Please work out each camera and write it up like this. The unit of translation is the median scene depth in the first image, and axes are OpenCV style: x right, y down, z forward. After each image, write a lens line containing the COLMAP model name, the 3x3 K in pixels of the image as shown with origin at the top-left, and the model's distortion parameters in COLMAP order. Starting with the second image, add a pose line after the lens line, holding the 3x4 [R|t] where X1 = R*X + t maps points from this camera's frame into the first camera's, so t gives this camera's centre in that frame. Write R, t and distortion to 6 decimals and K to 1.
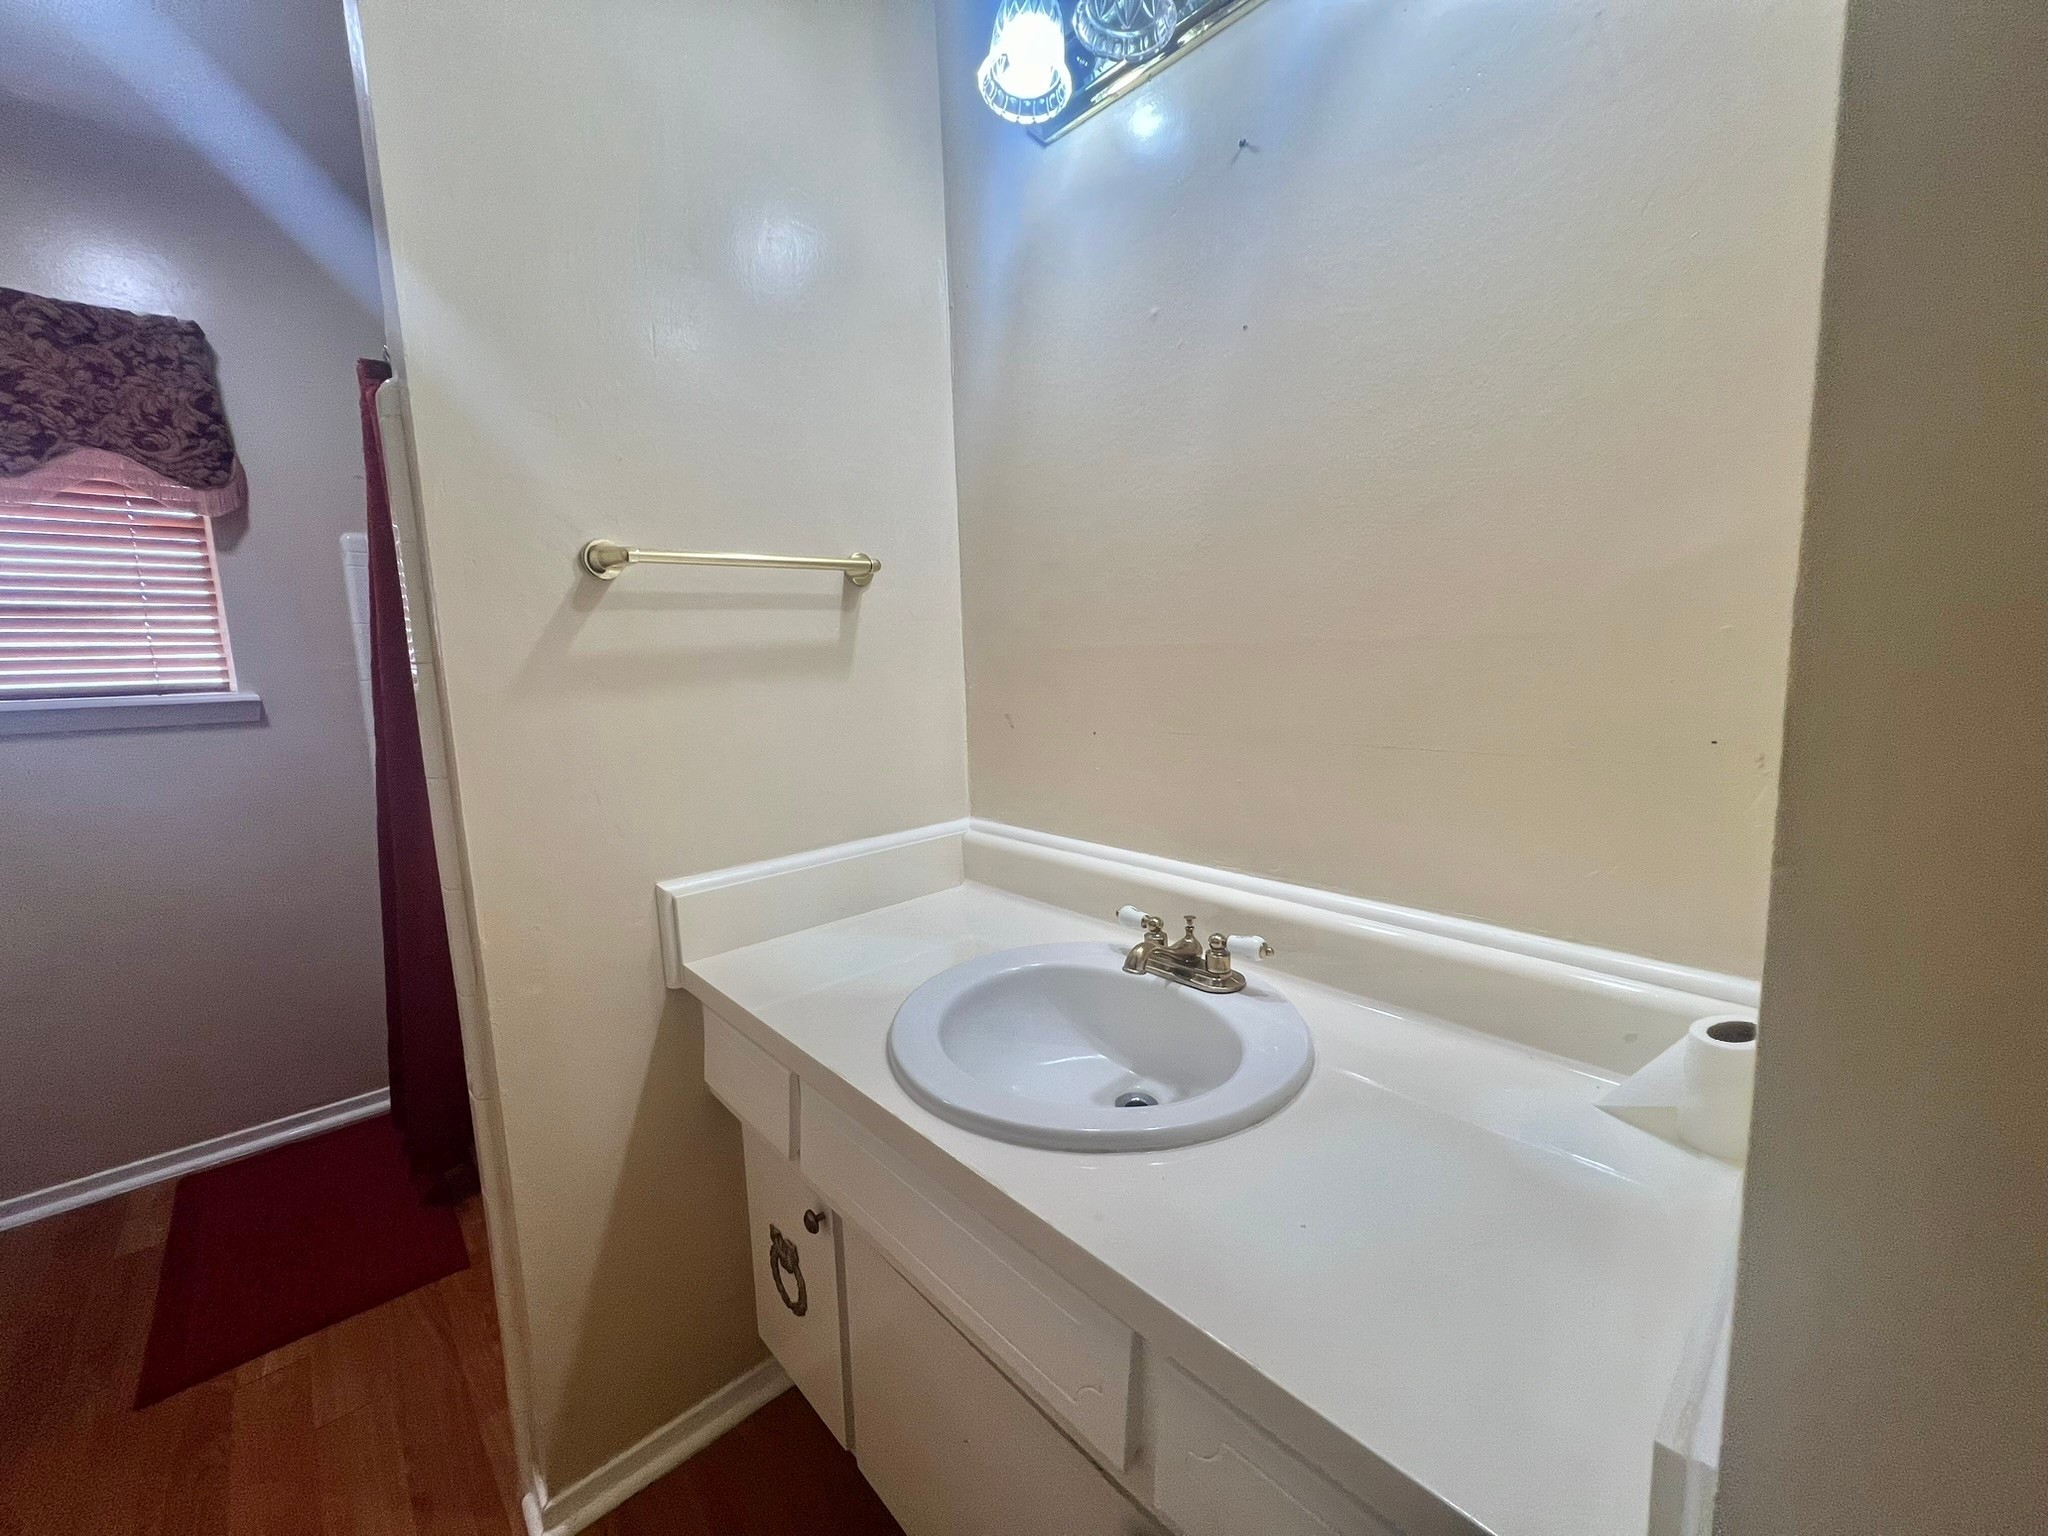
lens RADIAL K [[815.7, 0, 1019.7], [0, 815.7, 759.3], [0, 0, 1]] dist [0.000874, -0.000350]
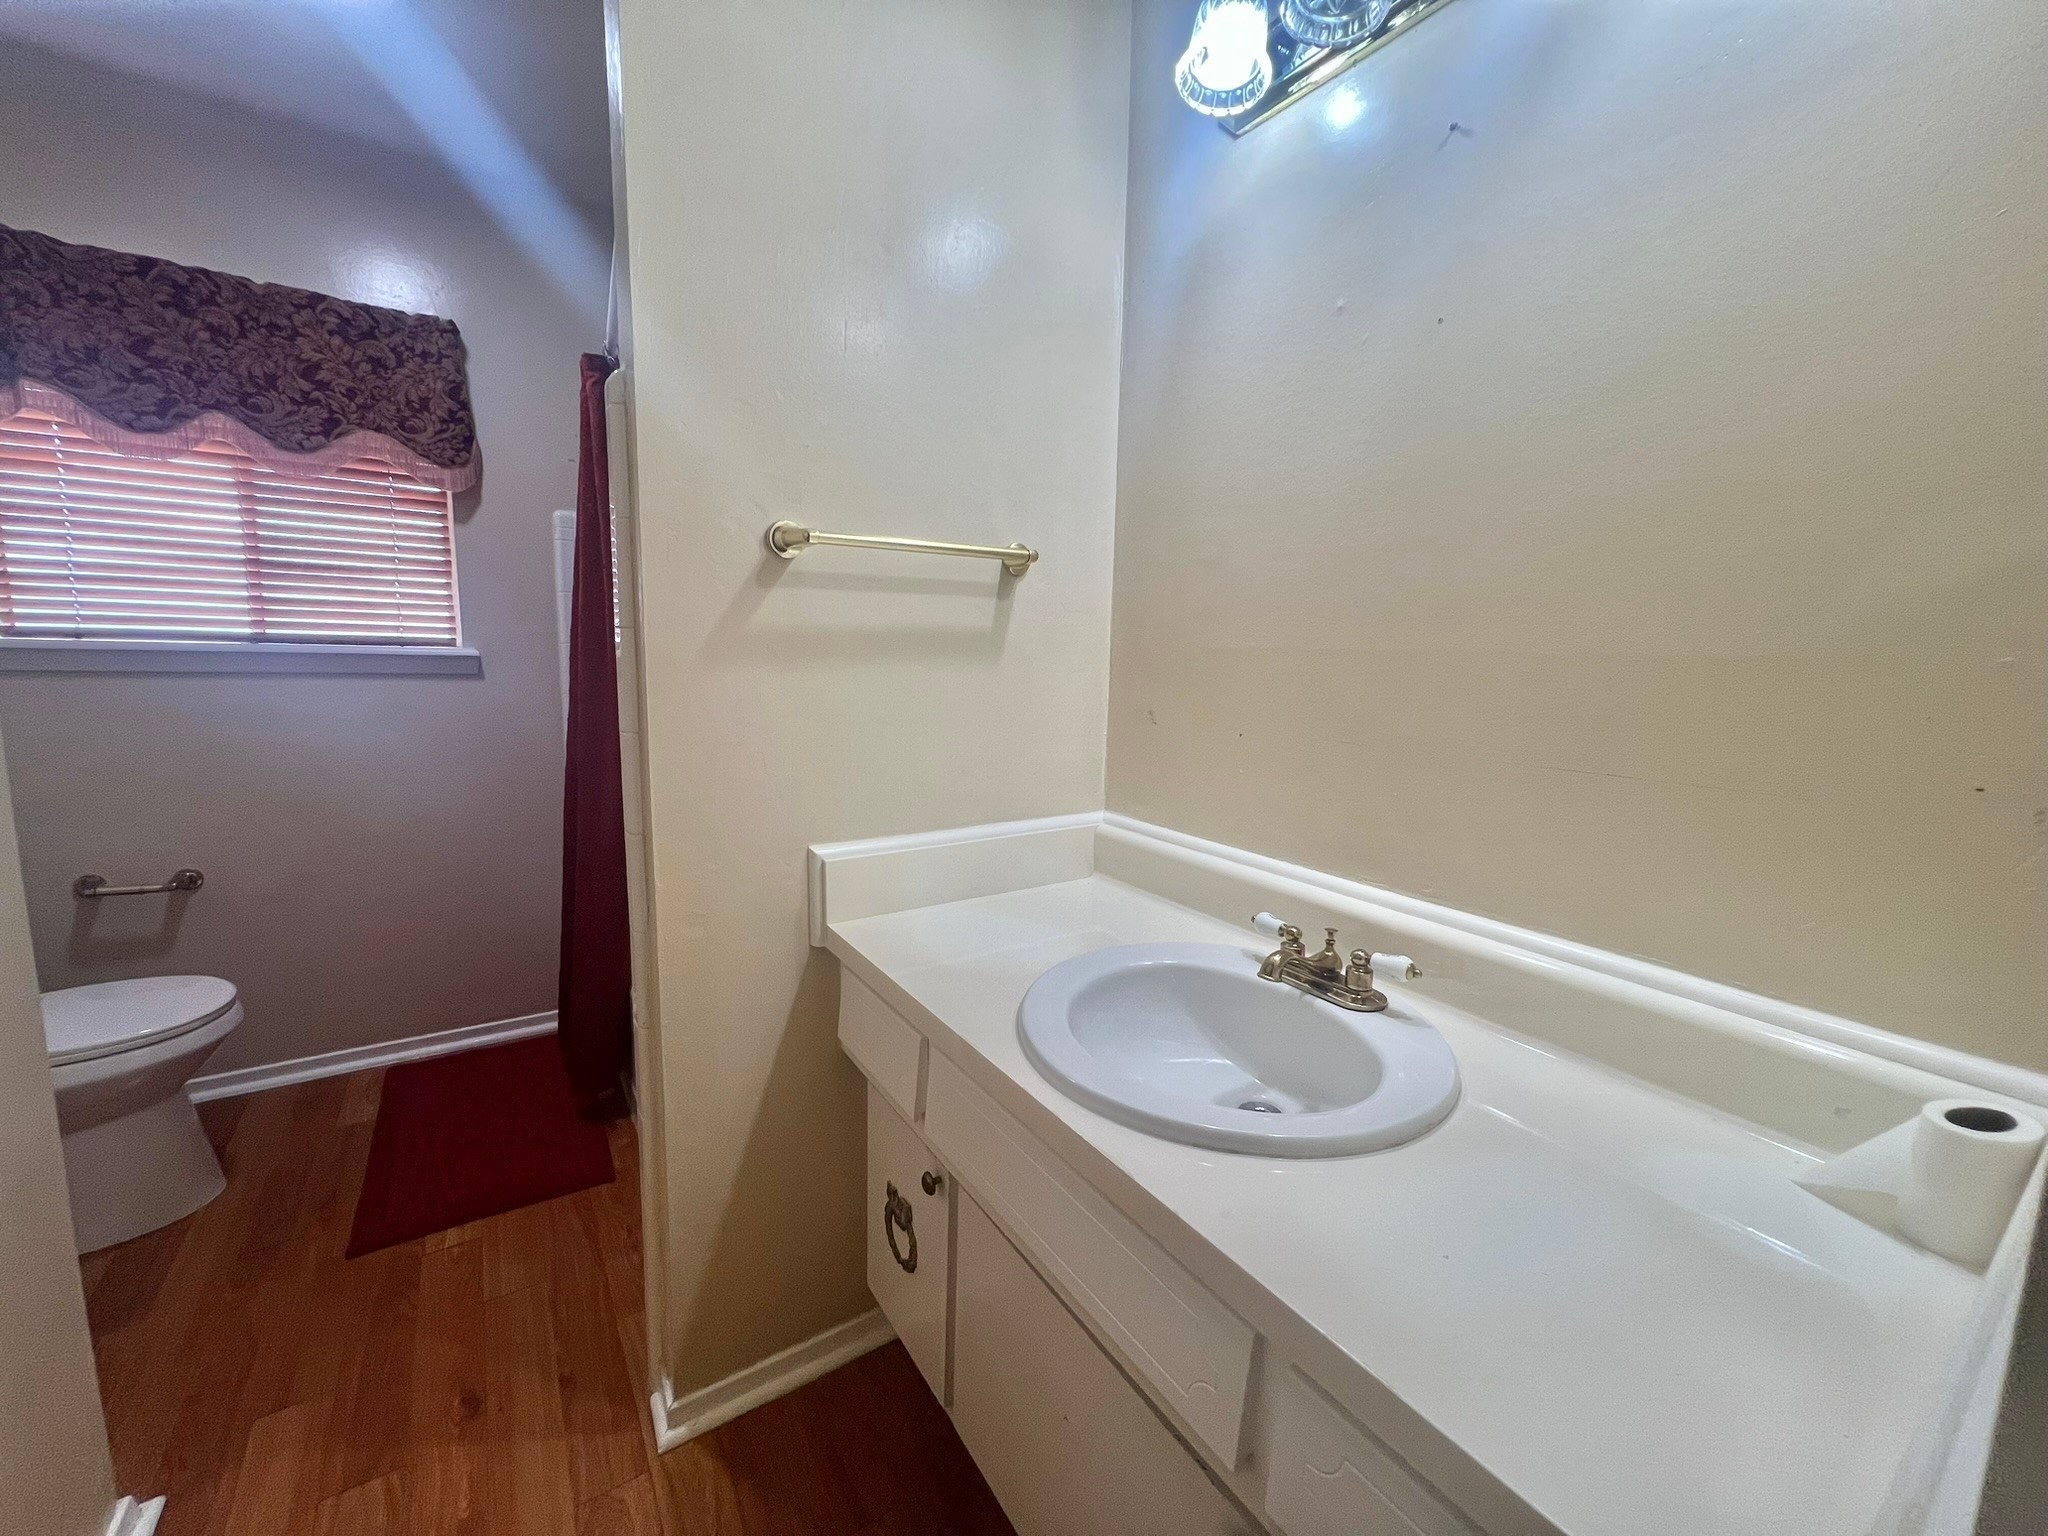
lens RADIAL K [[815.7, 0, 1021.0], [0, 815.7, 759.4], [0, 0, 1]] dist [0.000874, -0.000350]
pose [[0.986389, 0.075165, -0.146240, -0.021422], [-0.074947, 0.997163, 0.007007, 0.009354], [0.146352, 0.004049, 0.989224, -0.010114]]
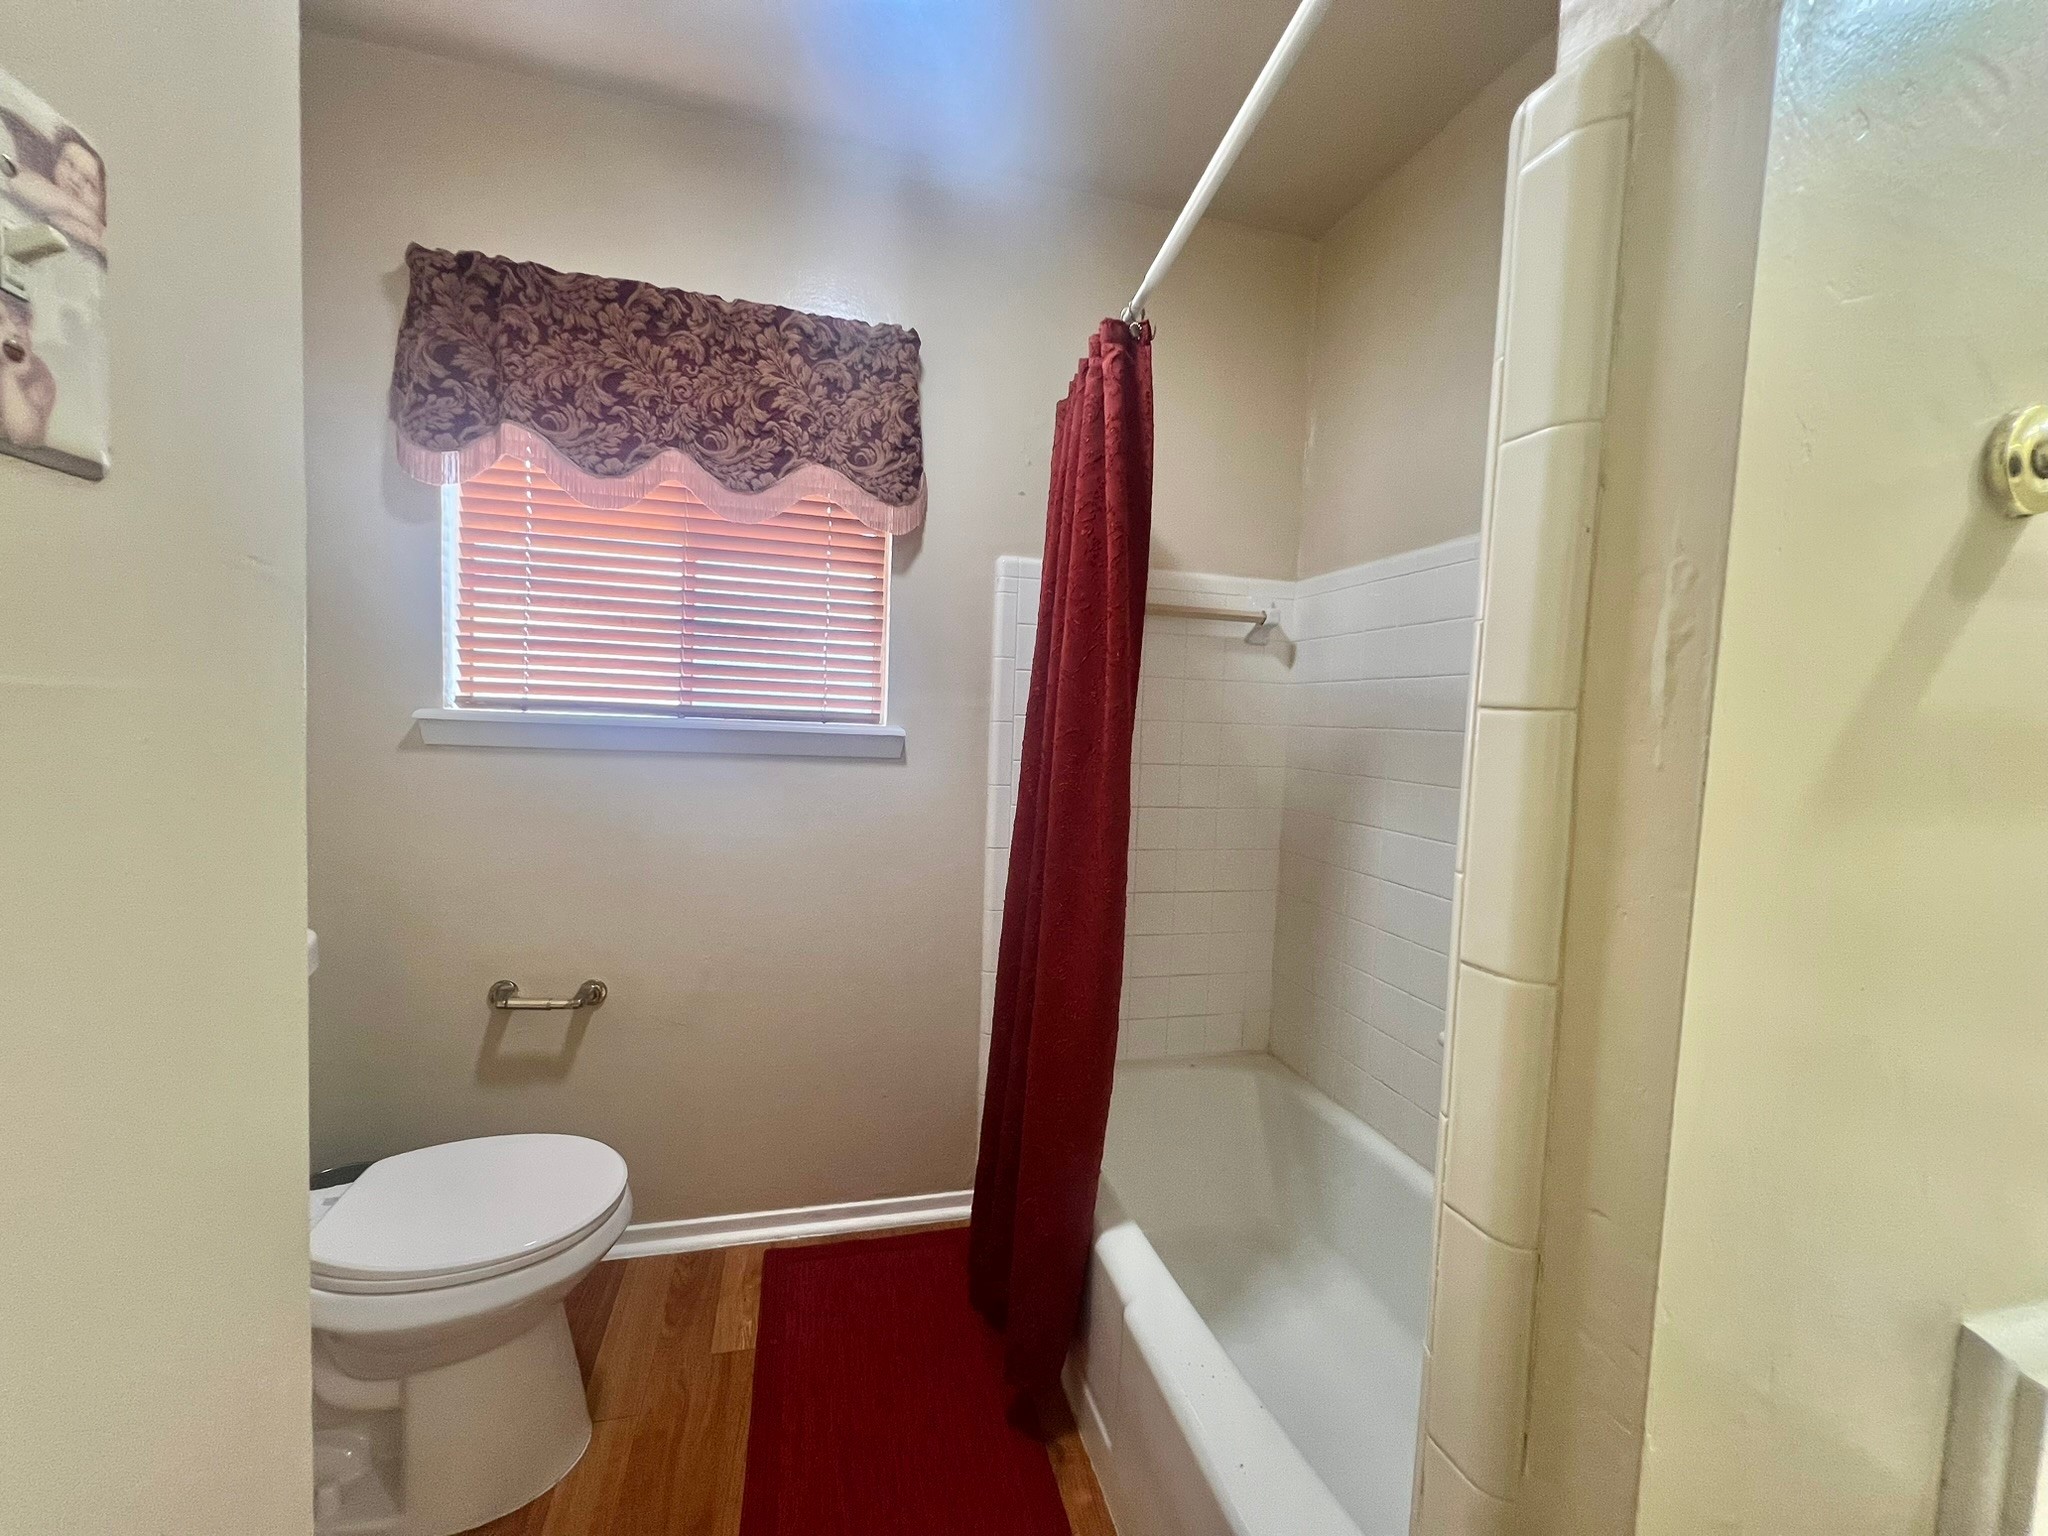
lens RADIAL K [[815.7, 0, 1018.3], [0, 815.7, 753.9], [0, 0, 1]] dist [0.000874, -0.000350]
pose [[0.885085, 0.088906, -0.456859, -0.582168], [-0.126470, 0.990594, -0.052243, -0.030433], [0.447917, 0.104019, 0.888004, 0.368824]]
